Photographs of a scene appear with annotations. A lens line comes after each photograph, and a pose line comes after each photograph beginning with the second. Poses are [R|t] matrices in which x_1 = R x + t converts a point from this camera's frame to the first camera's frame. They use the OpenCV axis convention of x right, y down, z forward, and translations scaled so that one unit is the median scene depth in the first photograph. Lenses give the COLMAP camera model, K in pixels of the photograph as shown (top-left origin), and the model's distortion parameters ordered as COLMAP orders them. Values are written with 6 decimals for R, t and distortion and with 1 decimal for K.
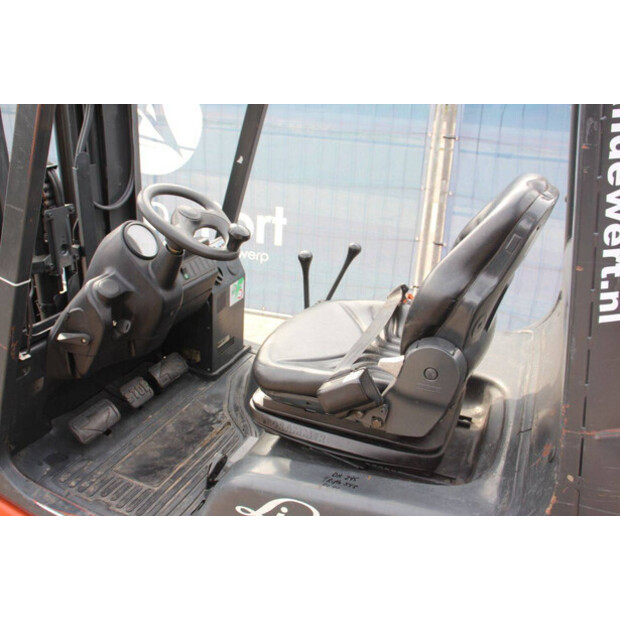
lens RADIAL K [[562.6, 0, 311.6], [0, 562.6, 309.8], [0, 0, 1]] dist [-0.097145, 0.076804]
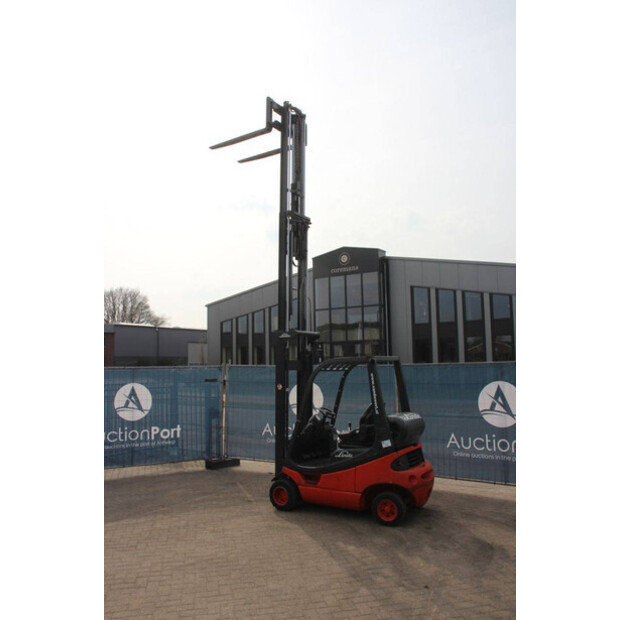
lens RADIAL K [[509.1, 0, 301.9], [0, 509.1, 307.9], [0, 0, 1]] dist [-0.159962, 0.134841]
pose [[0.981711, -0.067716, -0.177930, 0.381970], [-0.031234, 0.864654, -0.501396, 1.111385], [0.187800, 0.497783, 0.846725, -2.907010]]
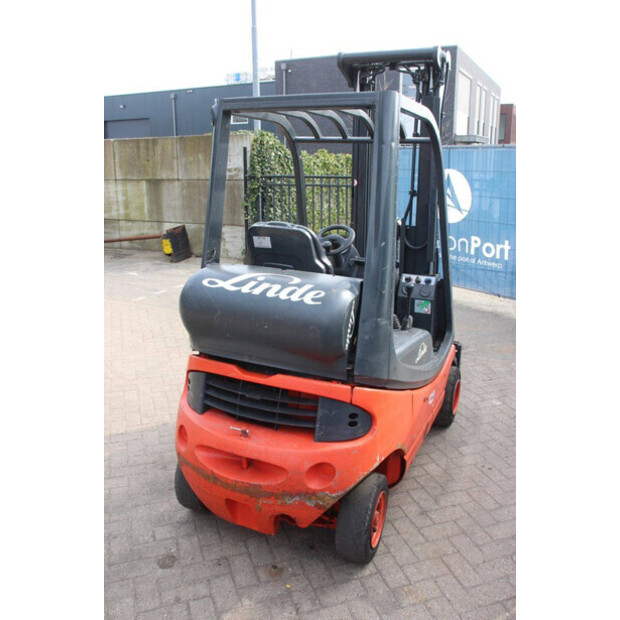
lens RADIAL K [[546.4, 0, 316.0], [0, 546.4, 311.0], [0, 0, 1]] dist [-0.135056, 0.106379]
pose [[-0.039917, 0.241014, -0.969700, 1.657907], [-0.405244, 0.883172, 0.236189, -0.312636], [0.913337, 0.402393, 0.062415, 0.672672]]
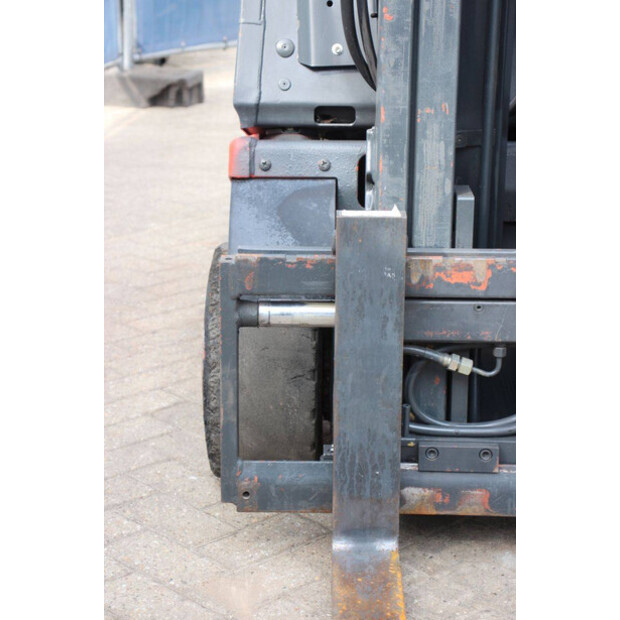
lens RADIAL K [[1468.9, 0, 309.6], [0, 1468.9, 311.7], [0, 0, 1]] dist [0.412281, 0.000000]
pose [[-0.359035, -0.301453, 0.883301, -1.560888], [0.353323, 0.832067, 0.427583, -0.366961], [-0.863861, 0.465608, -0.192231, 1.591400]]
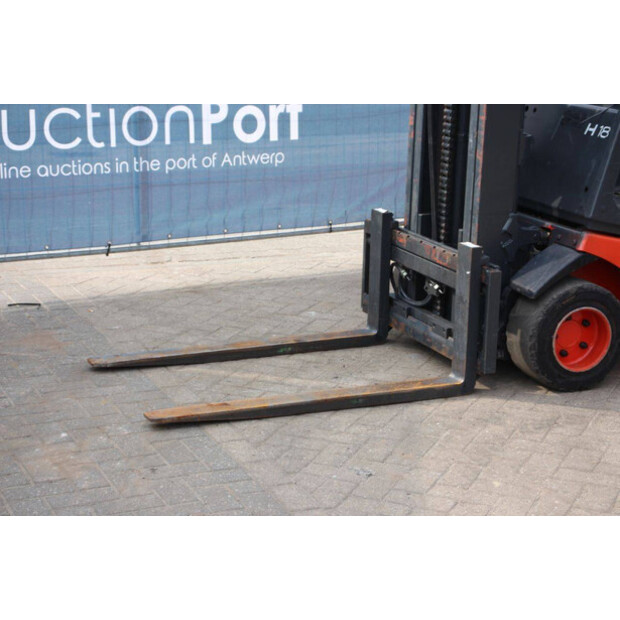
lens RADIAL K [[1468.9, 0, 311.8], [0, 1468.9, 311.3], [0, 0, 1]] dist [0.412281, 0.000000]
pose [[0.691791, -0.203369, 0.692868, -2.977546], [0.292137, 0.956313, -0.010987, 0.288816], [-0.660365, 0.210013, 0.720980, -0.943929]]
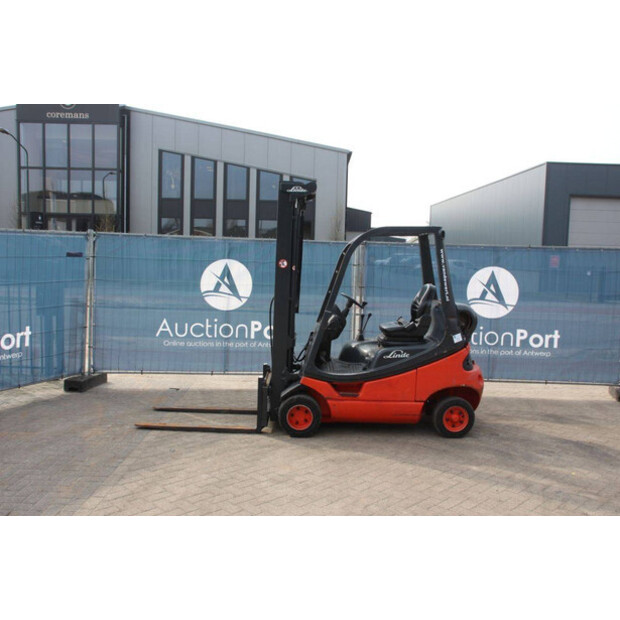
lens RADIAL K [[597.7, 0, 304.6], [0, 597.7, 312.4], [0, 0, 1]] dist [-0.078516, 0.000000]
pose [[0.923885, -0.045000, 0.380016, -1.665892], [0.157271, 0.949968, -0.269862, 0.795369], [-0.348859, 0.309087, 0.884738, -2.075115]]
